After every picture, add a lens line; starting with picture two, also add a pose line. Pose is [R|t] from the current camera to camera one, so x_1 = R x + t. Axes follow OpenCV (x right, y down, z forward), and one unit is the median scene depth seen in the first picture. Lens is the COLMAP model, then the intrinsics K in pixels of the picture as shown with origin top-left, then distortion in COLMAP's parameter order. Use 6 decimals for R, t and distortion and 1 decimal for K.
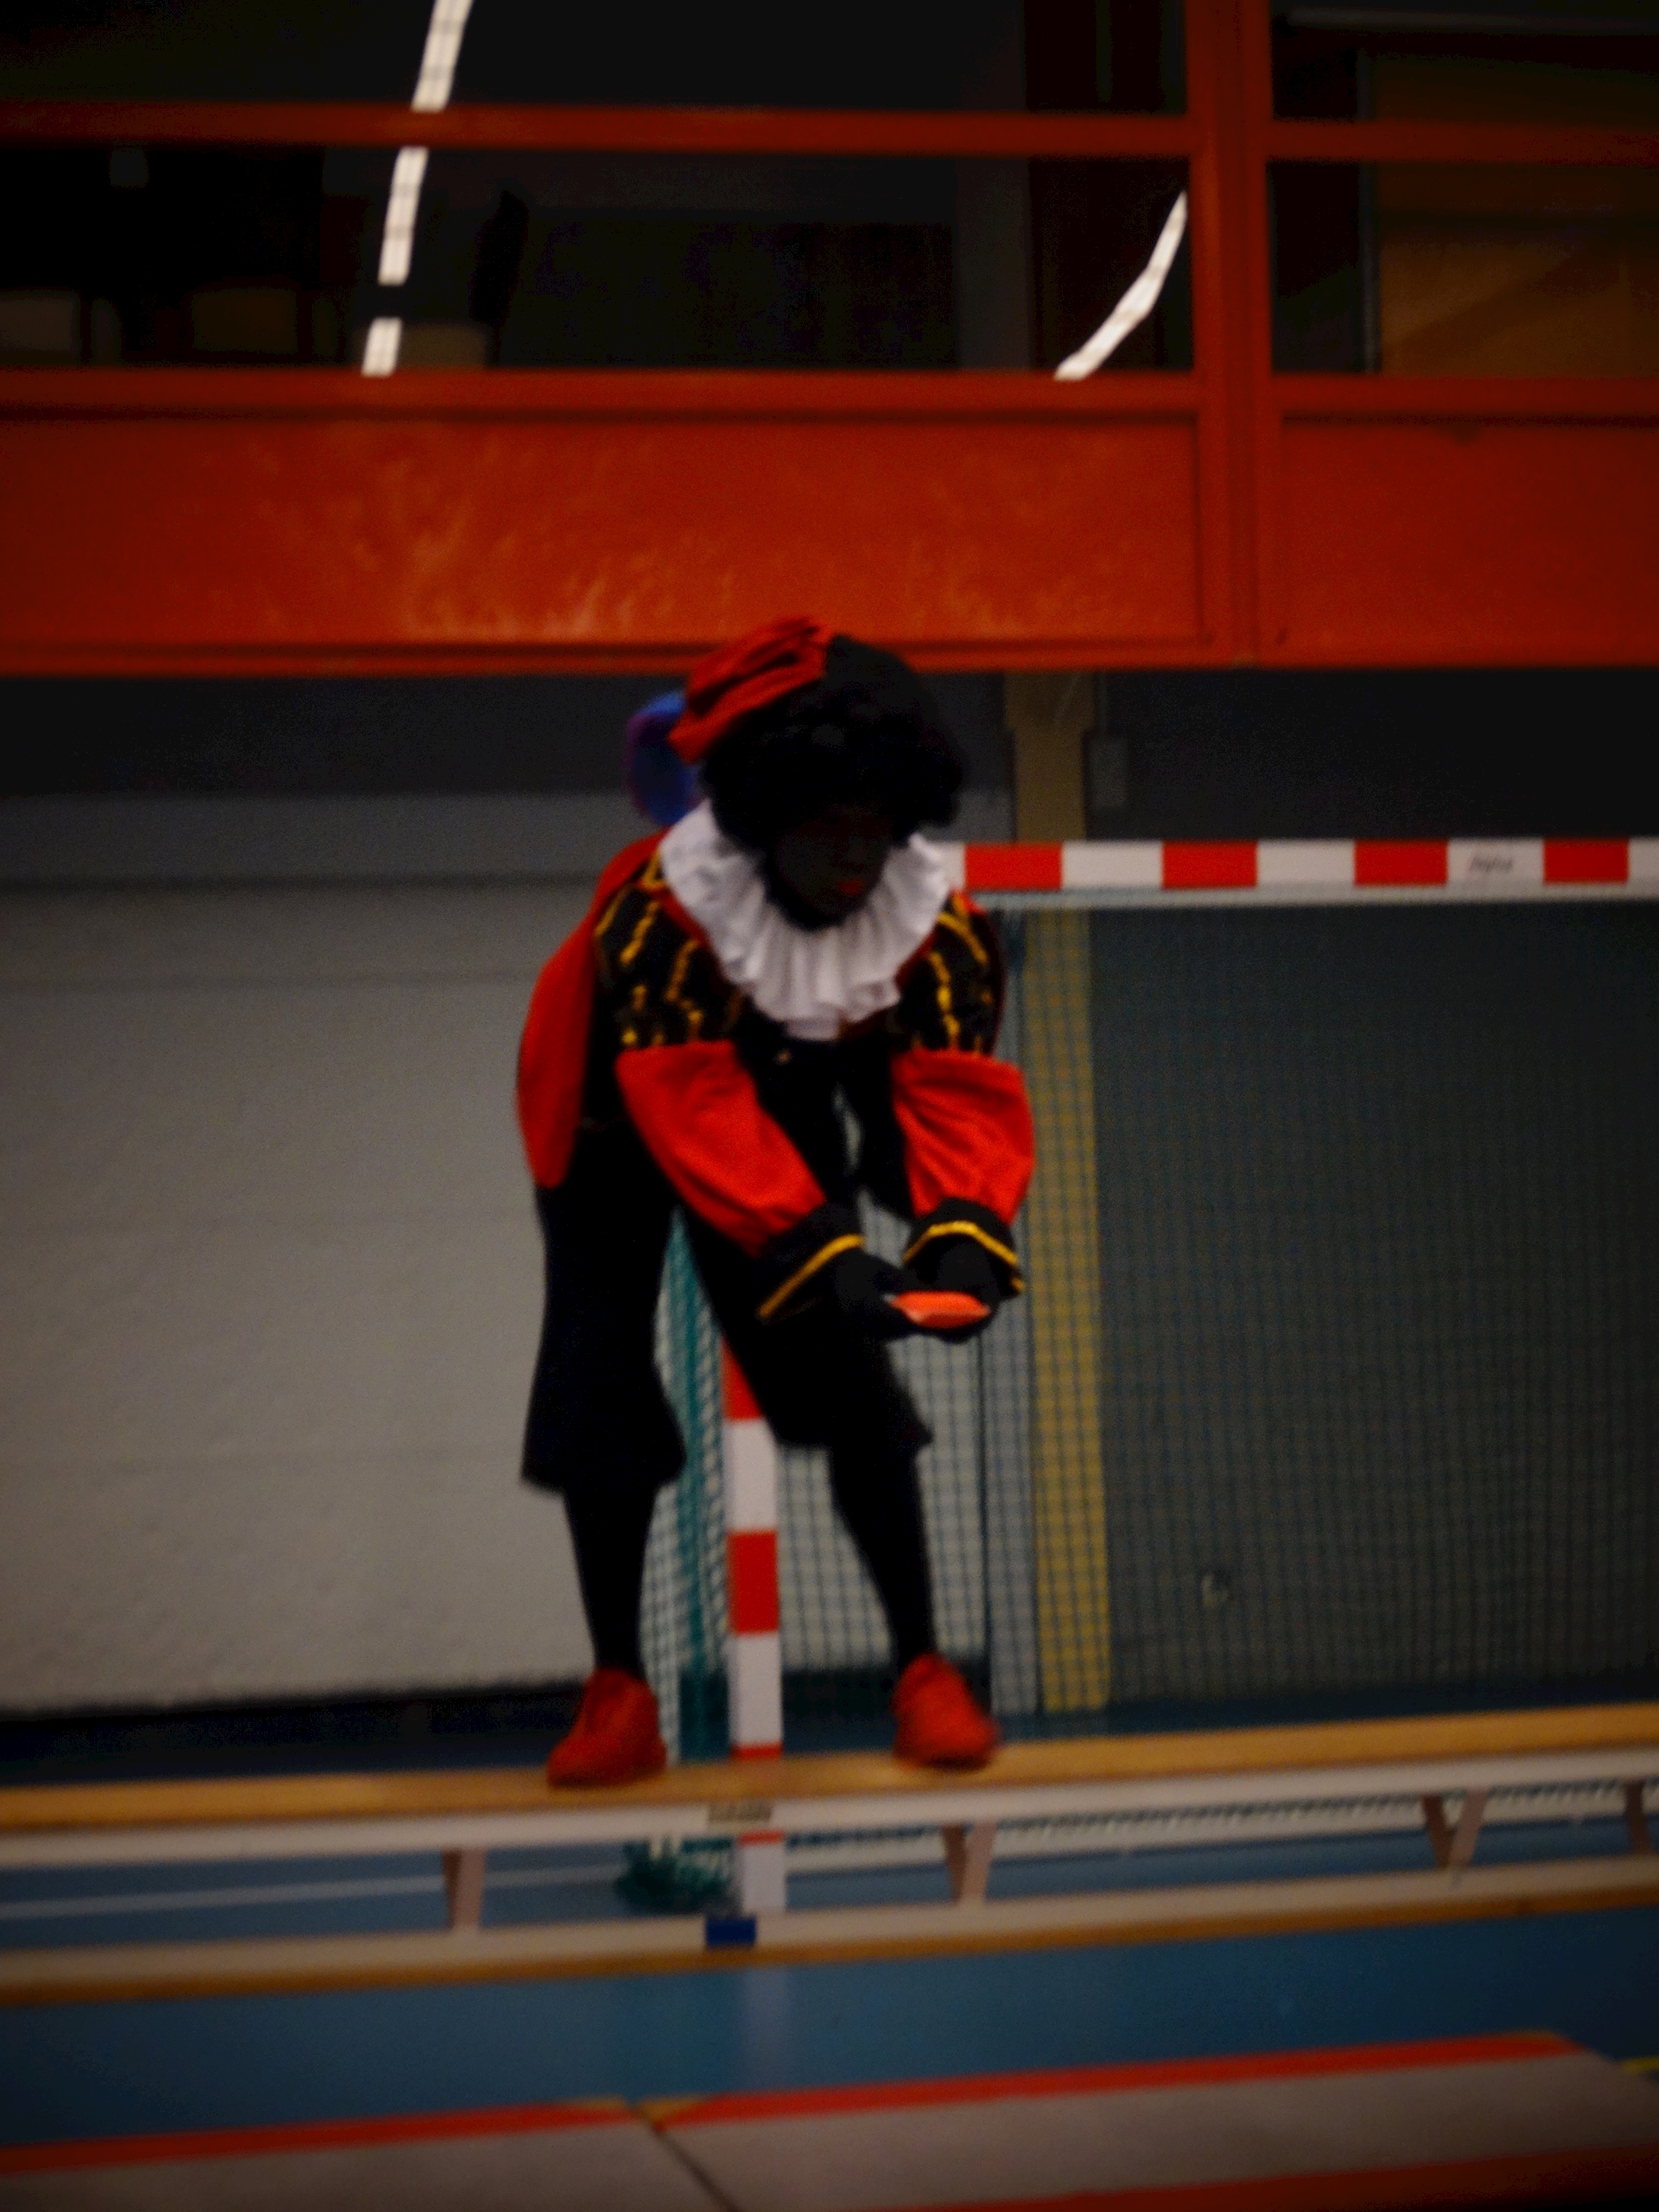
lens RADIAL K [[4391.2, 0, 841.6], [0, 4391.2, 1092.7], [0, 0, 1]] dist [0.049282, 0.000000]
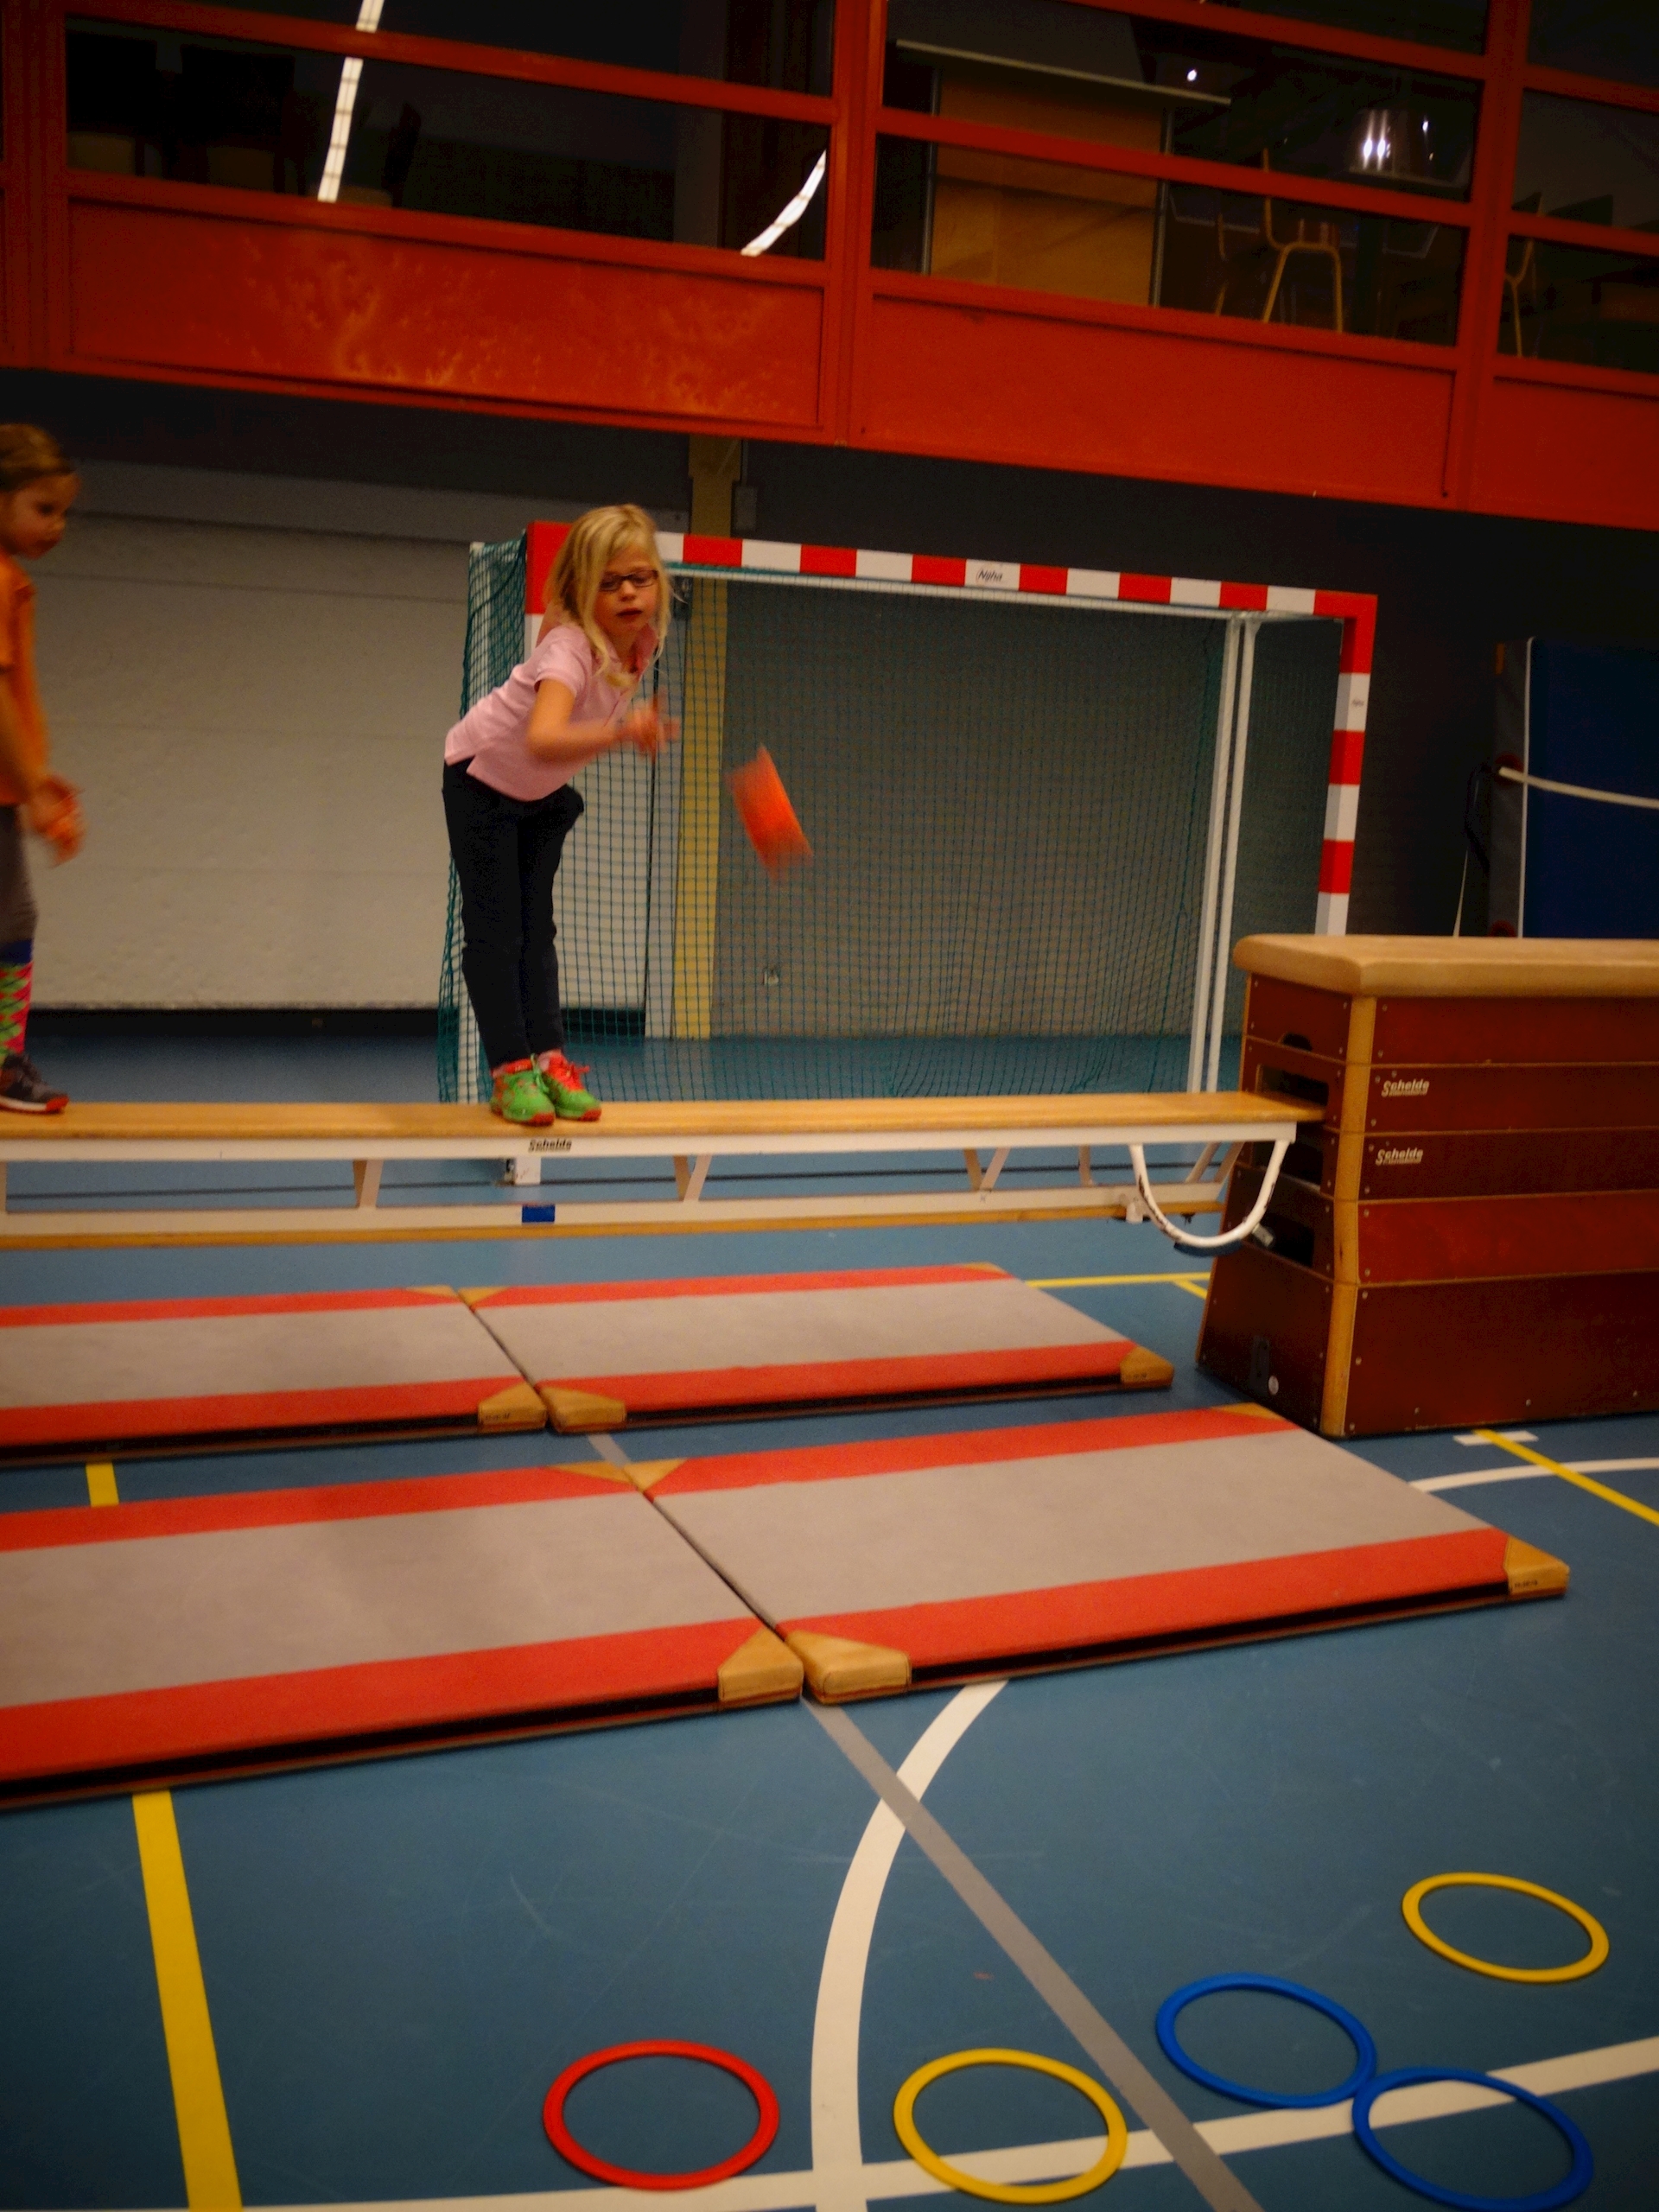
lens RADIAL K [[2142.3, 0, 830.4], [0, 2142.3, 1109.0], [0, 0, 1]] dist [0.006529, 0.000000]
pose [[0.987486, 0.051897, 0.148922, -0.022714], [-0.079226, 0.979745, 0.183913, 0.001996], [-0.136361, -0.193410, 0.971596, 0.146779]]
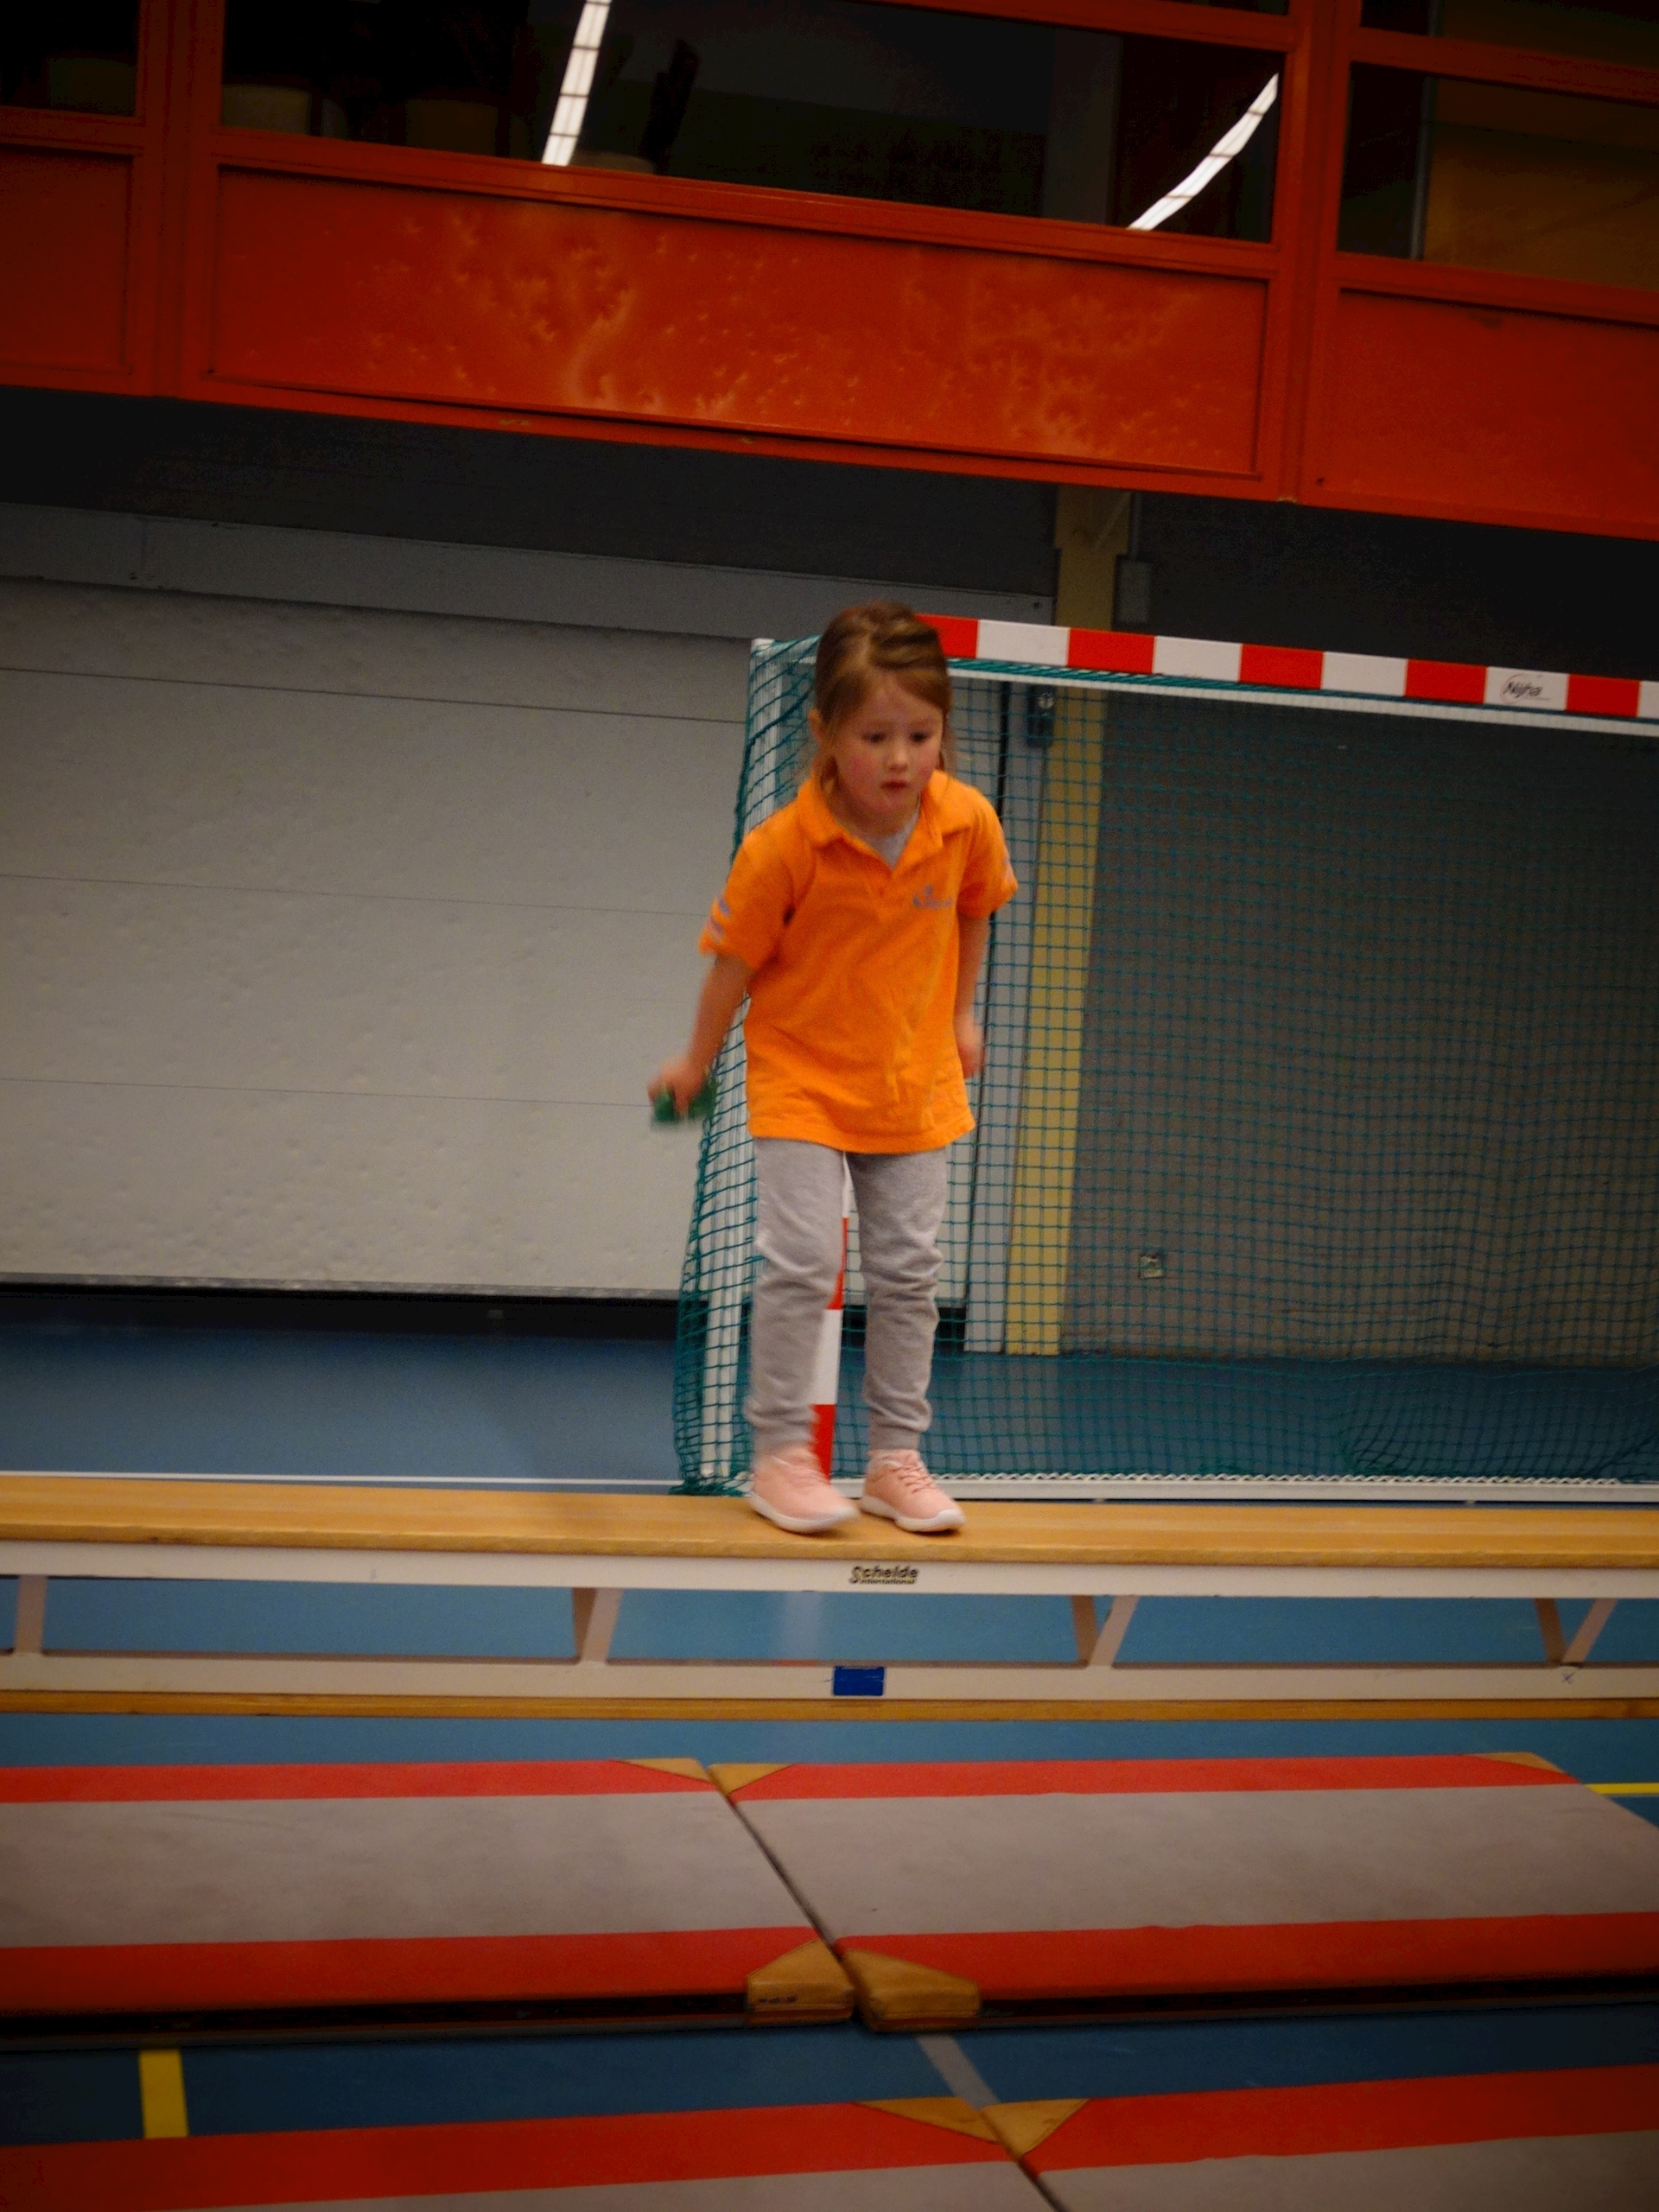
lens RADIAL K [[2946.6, 0, 820.0], [0, 2946.6, 1117.2], [0, 0, 1]] dist [0.008512, 0.000000]
pose [[0.995647, 0.089773, 0.025041, -0.036929], [-0.091781, 0.991138, 0.096025, 0.000655], [-0.016199, -0.097906, 0.995064, 0.210783]]
